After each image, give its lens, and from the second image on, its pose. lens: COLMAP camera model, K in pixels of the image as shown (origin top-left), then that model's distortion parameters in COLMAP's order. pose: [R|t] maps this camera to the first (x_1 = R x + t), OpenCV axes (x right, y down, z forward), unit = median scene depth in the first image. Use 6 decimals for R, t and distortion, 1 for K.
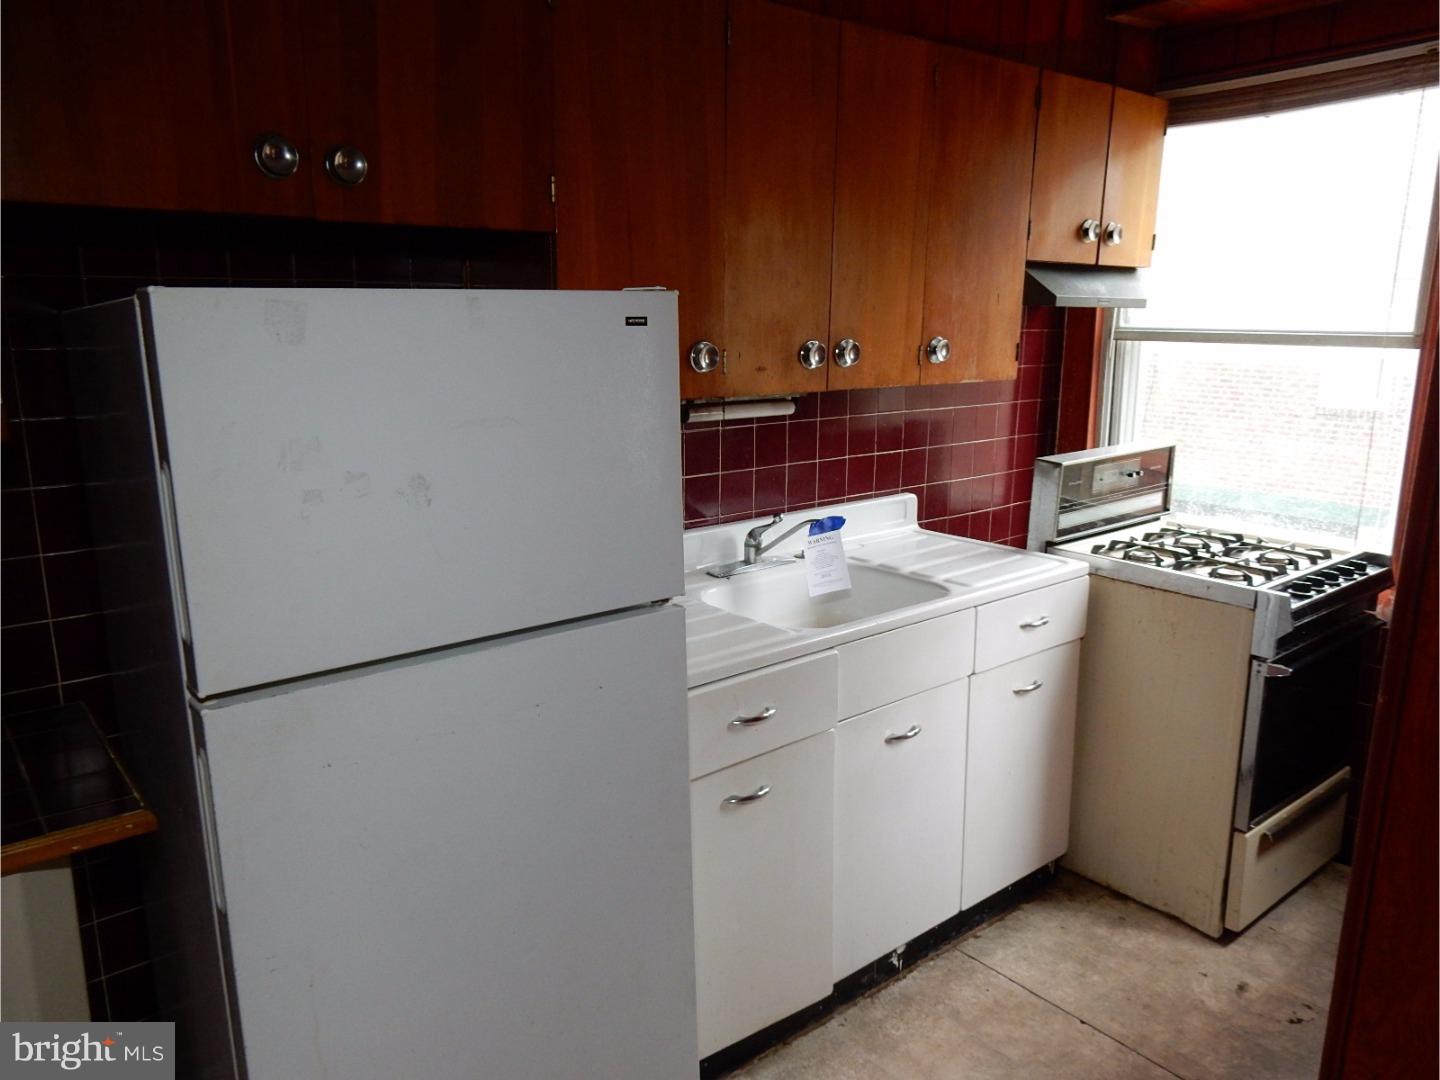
lens RADIAL K [[1059.3, 0, 721.0], [0, 1059.3, 545.4], [0, 0, 1]] dist [0.002511, -0.001281]
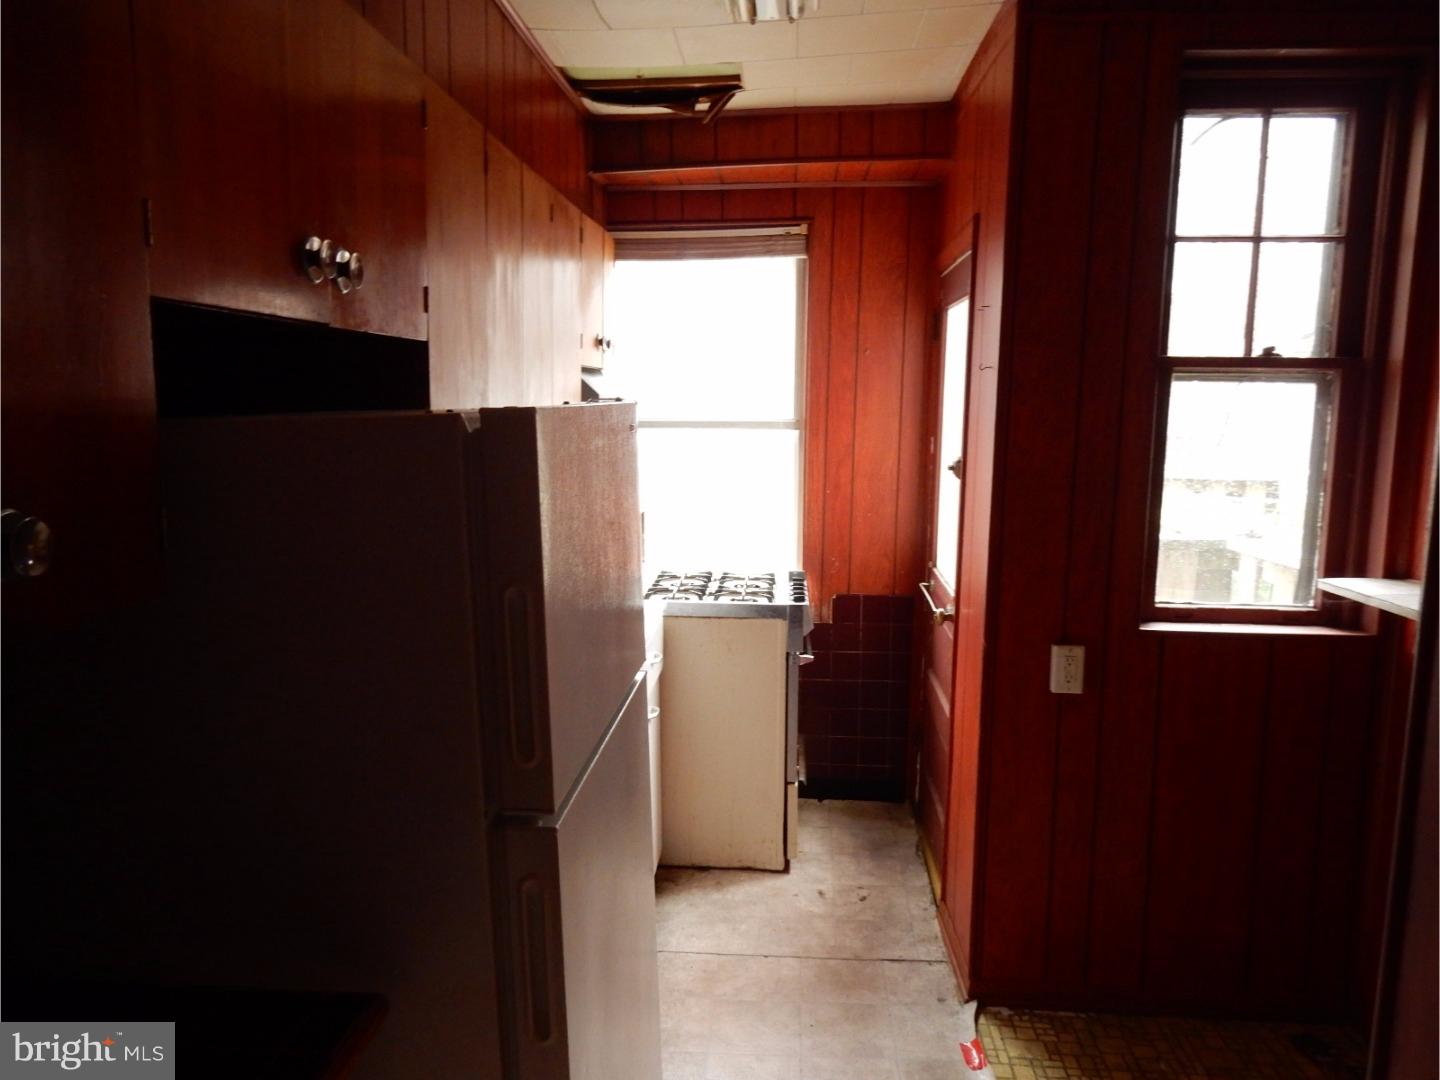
lens RADIAL K [[1059.3, 0, 723.8], [0, 1059.3, 537.4], [0, 0, 1]] dist [0.002511, -0.001281]
pose [[0.685904, -0.098385, 0.721010, -0.529941], [0.154781, 0.987870, -0.012445, -0.039139], [-0.711040, 0.120135, 0.692813, 0.083674]]
